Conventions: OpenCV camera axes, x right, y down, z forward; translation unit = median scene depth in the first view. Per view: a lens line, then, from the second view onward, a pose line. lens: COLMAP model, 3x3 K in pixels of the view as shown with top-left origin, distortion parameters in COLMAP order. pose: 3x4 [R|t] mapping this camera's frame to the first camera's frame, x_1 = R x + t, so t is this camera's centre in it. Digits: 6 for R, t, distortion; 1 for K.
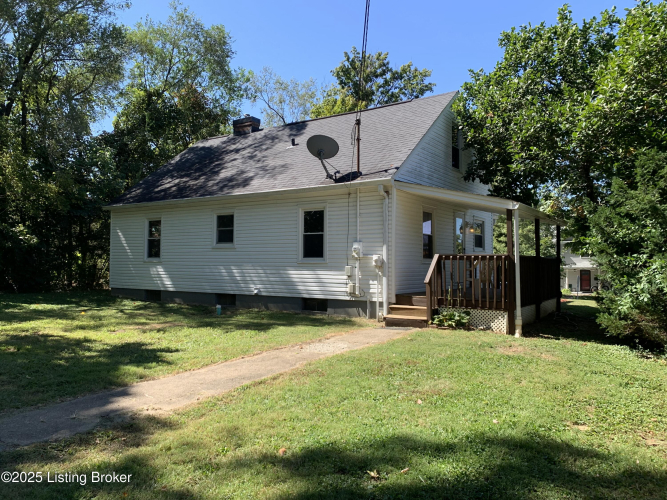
lens RADIAL K [[498.2, 0, 328.5], [0, 498.2, 244.4], [0, 0, 1]] dist [-0.013021, 0.004156]
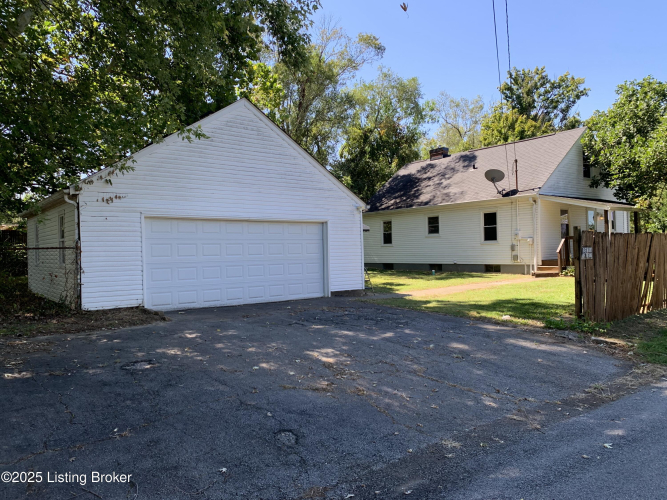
lens RADIAL K [[498.2, 0, 327.9], [0, 498.2, 249.8], [0, 0, 1]] dist [-0.013021, 0.004156]
pose [[0.944941, -0.029517, -0.325906, -0.002725], [0.042195, 0.998600, 0.031898, -0.019782], [0.324508, -0.043894, 0.944864, -0.792266]]
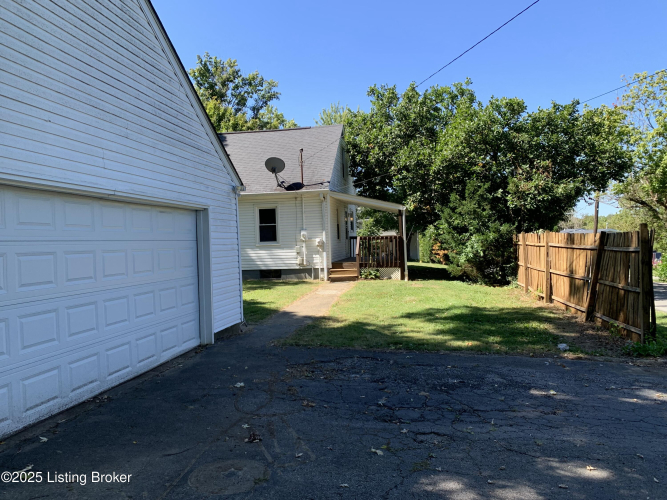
lens RADIAL K [[498.2, 0, 335.2], [0, 498.2, 249.4], [0, 0, 1]] dist [-0.013021, 0.004156]
pose [[0.904752, -0.044715, 0.423585, -0.466110], [0.022565, 0.998110, 0.057167, -0.028423], [-0.425340, -0.042164, 0.904051, -0.389264]]
